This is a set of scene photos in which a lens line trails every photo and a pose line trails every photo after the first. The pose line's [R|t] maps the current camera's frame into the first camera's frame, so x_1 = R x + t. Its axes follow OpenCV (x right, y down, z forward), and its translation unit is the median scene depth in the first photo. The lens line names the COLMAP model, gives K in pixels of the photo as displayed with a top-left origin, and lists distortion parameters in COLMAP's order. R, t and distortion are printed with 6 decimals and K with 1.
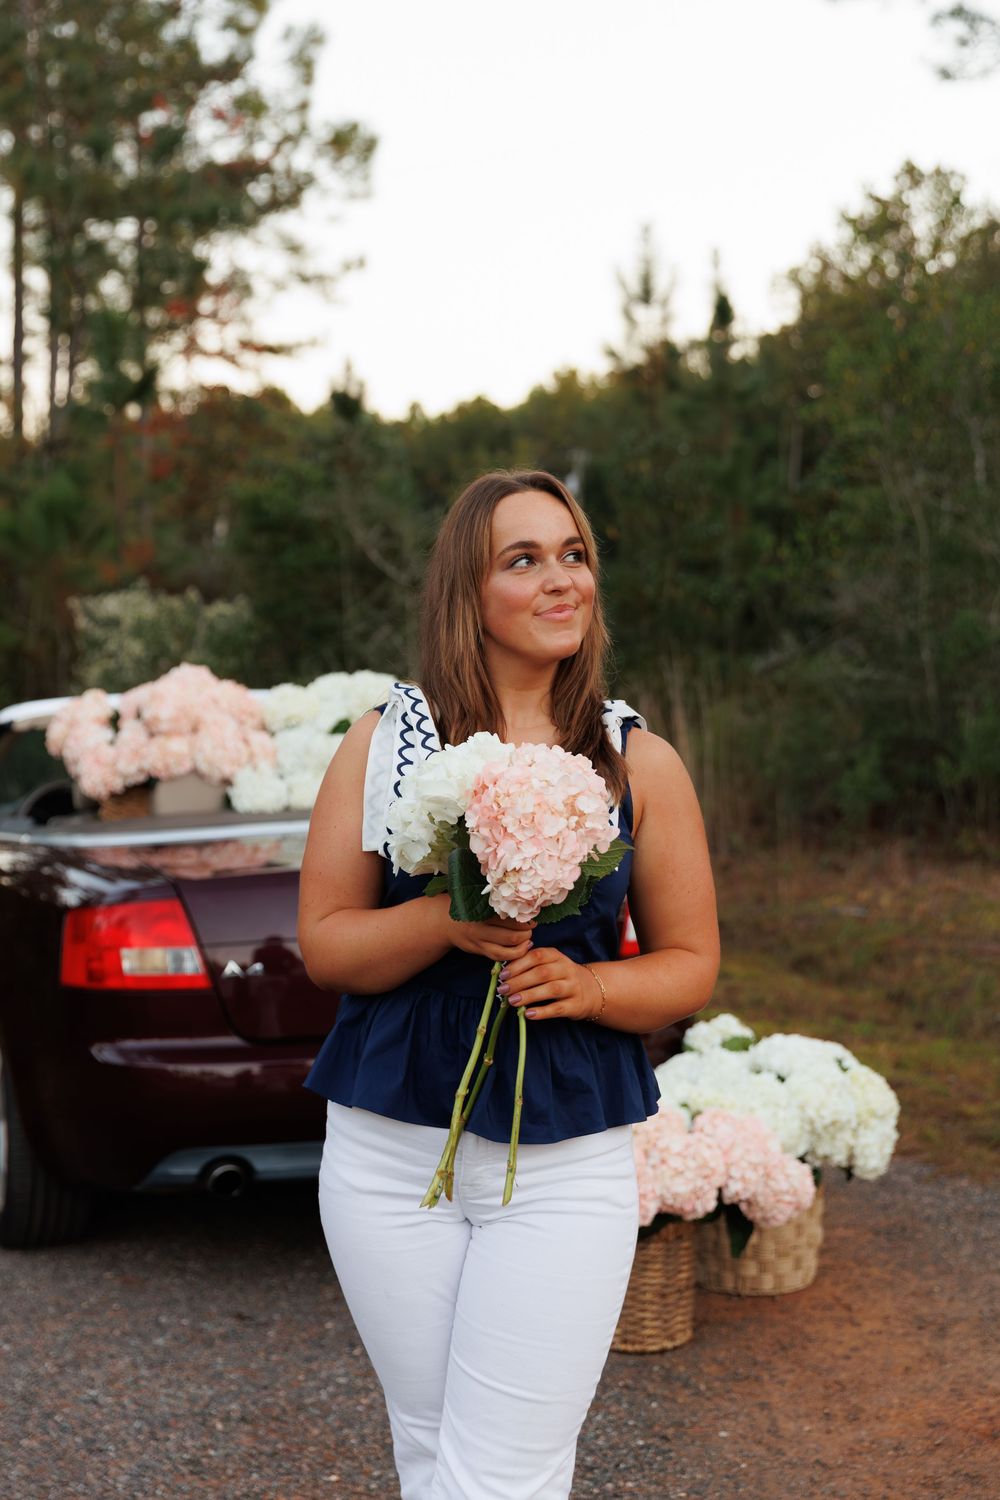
lens RADIAL K [[2260.3, 0, 506.6], [0, 2260.3, 722.9], [0, 0, 1]] dist [0.017644, -0.056516]
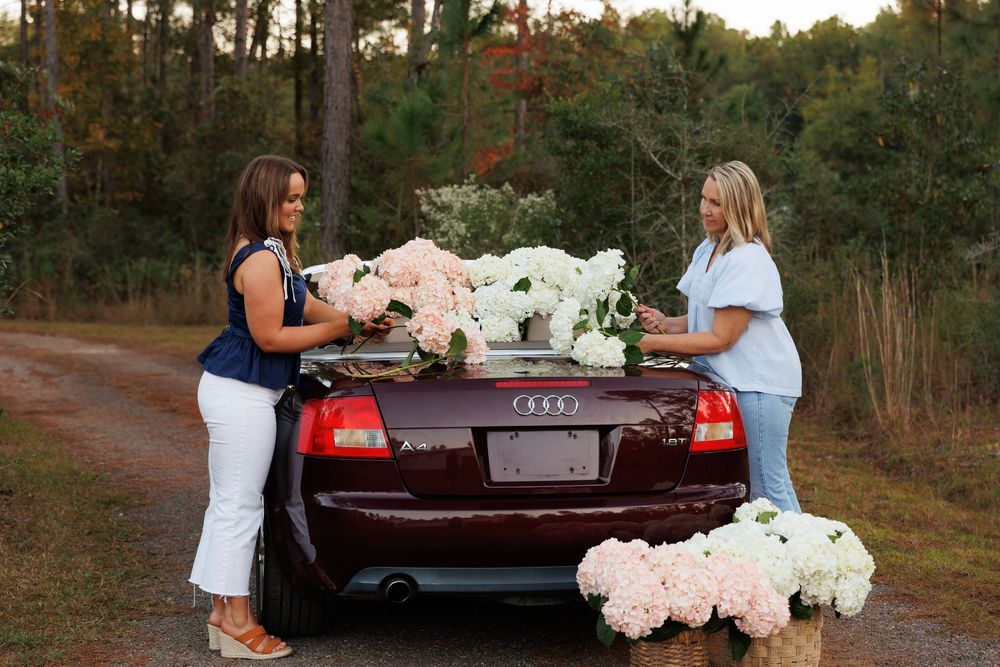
lens RADIAL K [[1955.5, 0, 499.9], [0, 1955.5, 335.4], [0, 0, 1]] dist [0.024394, -0.069754]
pose [[0.982997, 0.033004, -0.180632, 0.151327], [-0.029765, 0.999344, 0.020614, 0.009754], [0.181194, -0.014886, 0.983335, -0.208465]]
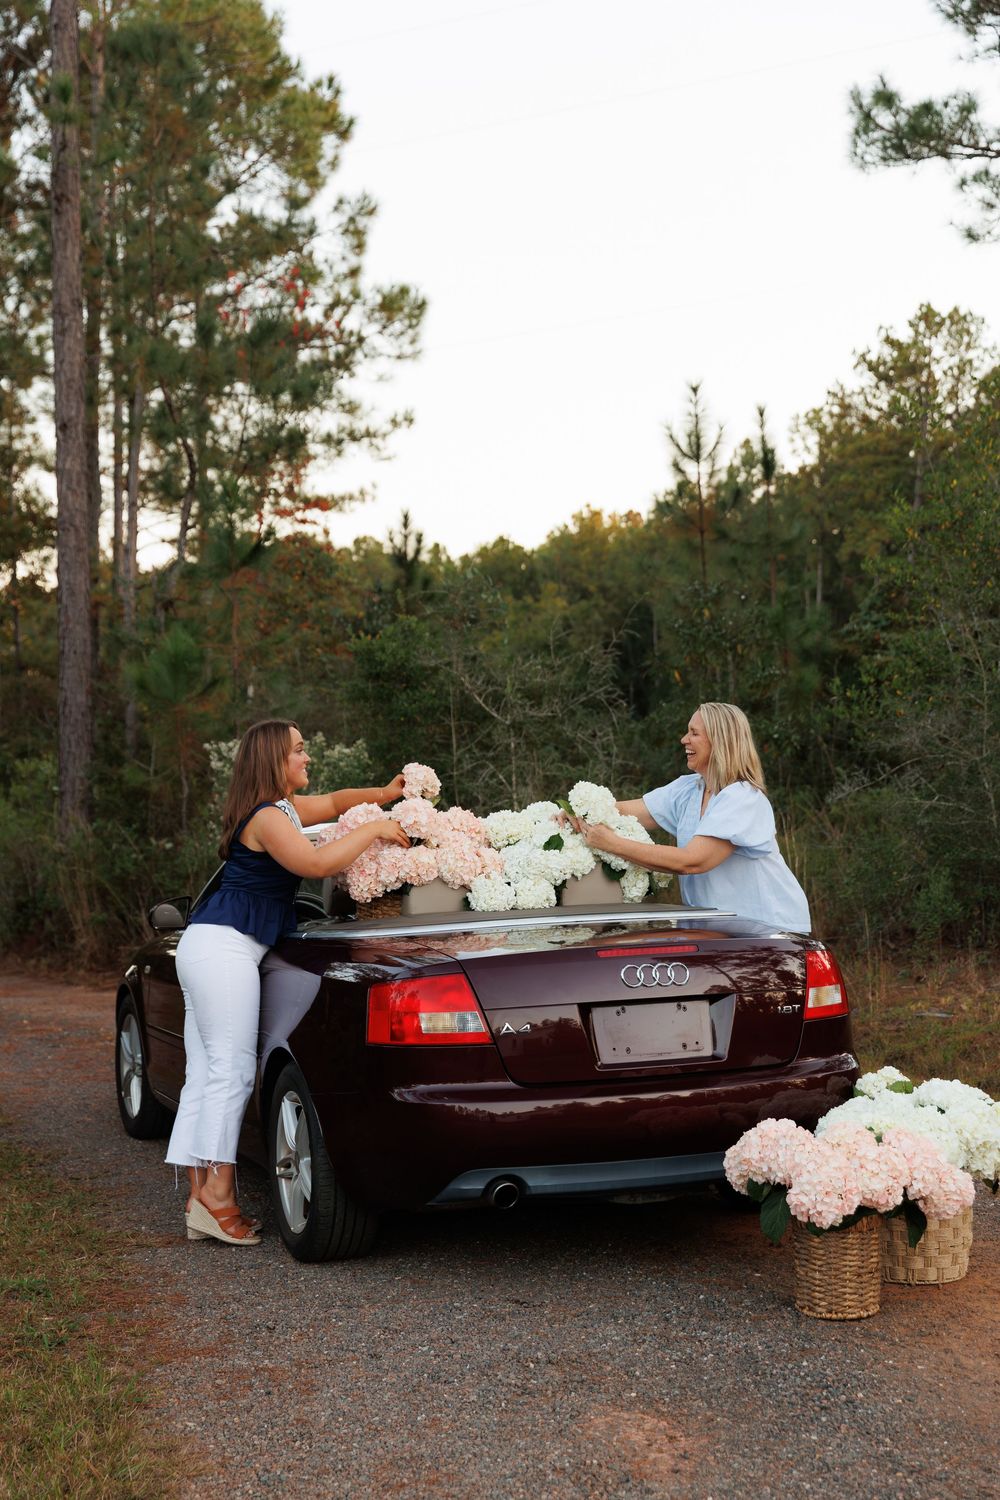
lens RADIAL K [[2265.9, 0, 470.5], [0, 2265.9, 748.4], [0, 0, 1]] dist [0.010999, -0.005265]
pose [[0.999671, -0.010925, -0.023201, -0.103589], [0.009727, 0.998644, -0.051151, 0.015174], [0.023728, 0.050909, 0.998421, -0.270643]]
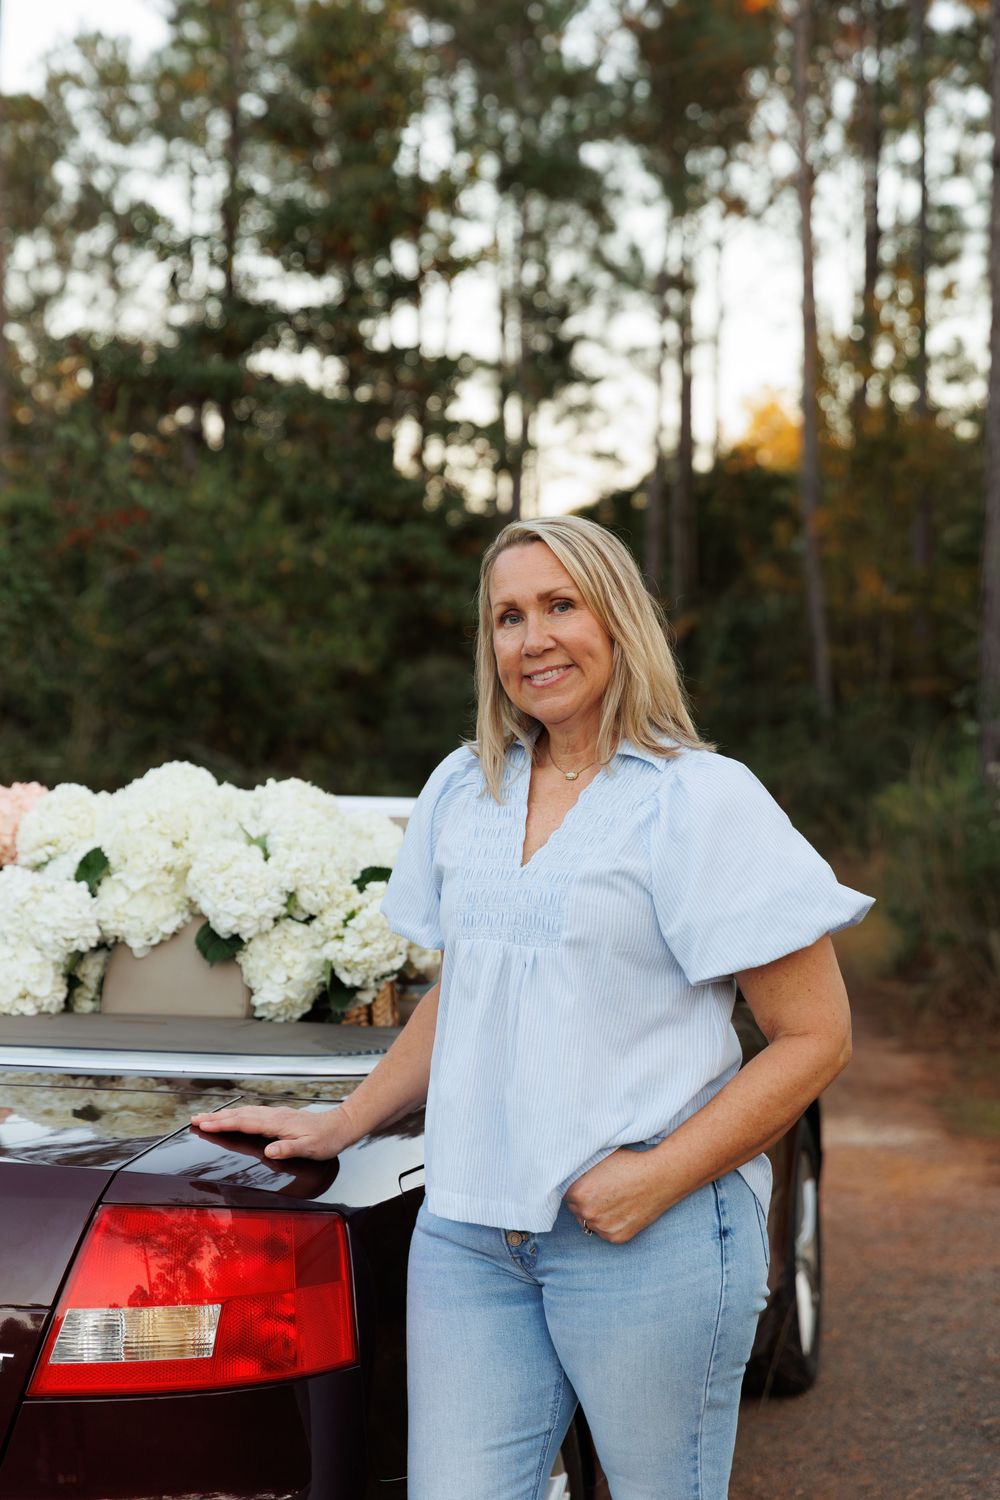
lens RADIAL K [[2882.7, 0, 417.7], [0, 2882.7, 749.4], [0, 0, 1]] dist [0.336294, -3.299242]
pose [[0.808058, 0.031150, -0.588278, 0.452465], [-0.047698, 0.998782, -0.012632, -0.024033], [0.587168, 0.038267, 0.808560, 0.569310]]
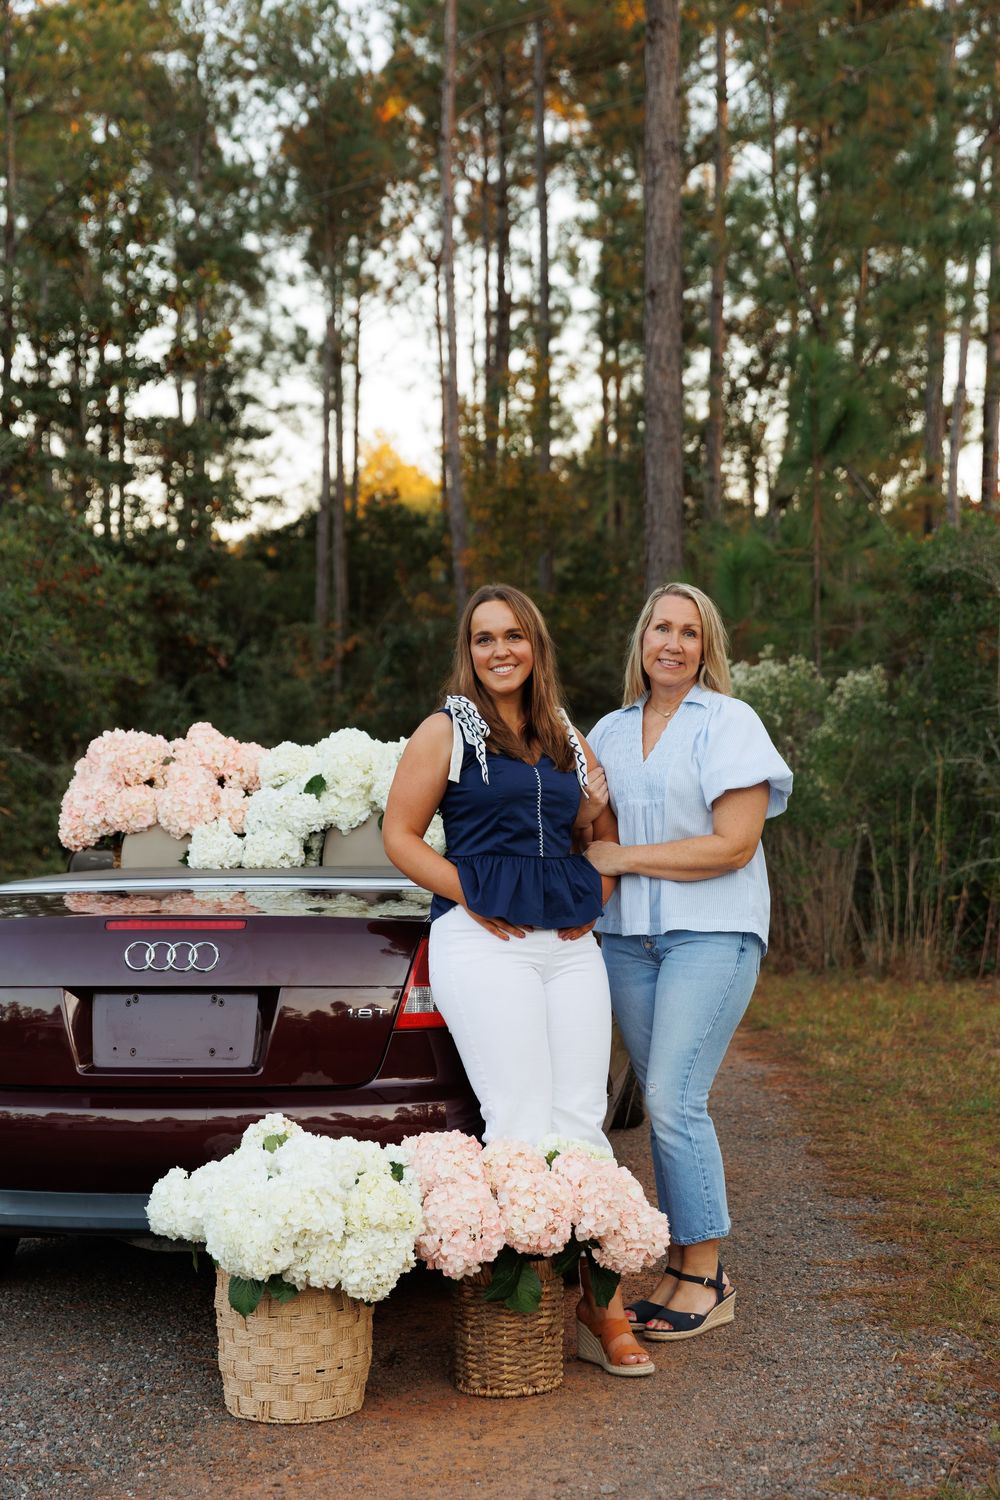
lens RADIAL K [[2621.2, 0, 495.3], [0, 2621.2, 747.6], [0, 0, 1]] dist [0.005130, -0.090332]
pose [[0.894883, 0.014808, -0.446056, 0.568657], [-0.027584, 0.999374, -0.022163, 0.009575], [0.445448, 0.032137, 0.894731, 0.045416]]
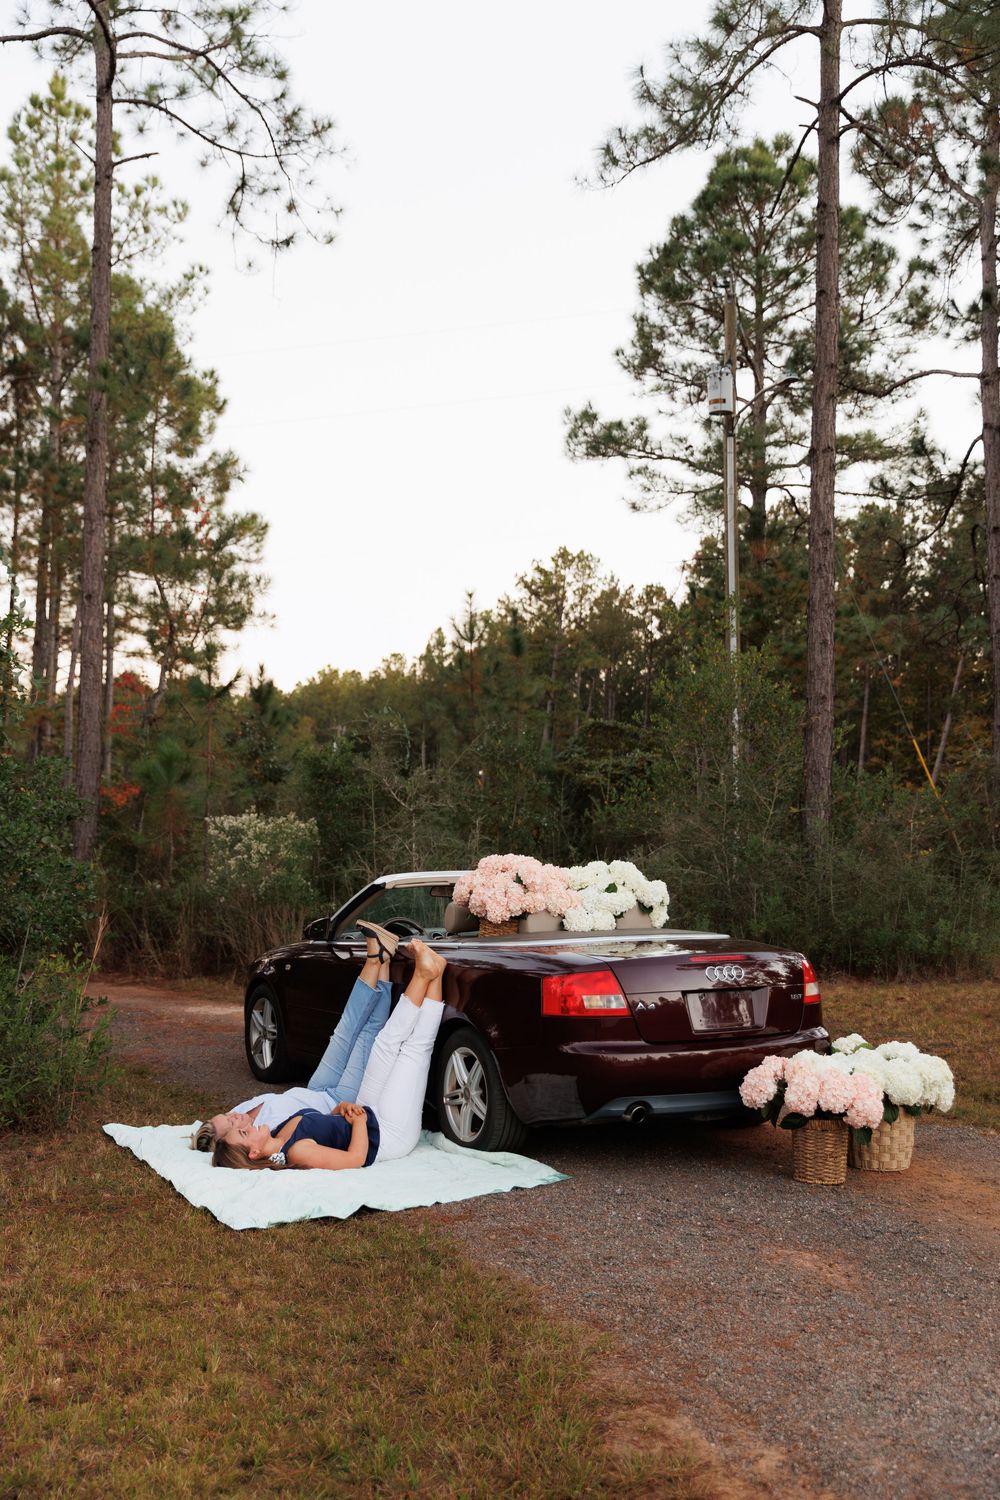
lens RADIAL K [[1523.0, 0, 497.8], [0, 1523.0, 754.0], [0, 0, 1]] dist [0.015239, -0.002486]
pose [[0.987572, 0.028424, 0.154576, -0.428288], [-0.012686, 0.994718, -0.101858, 0.024670], [-0.156655, 0.098632, 0.982716, -0.298910]]
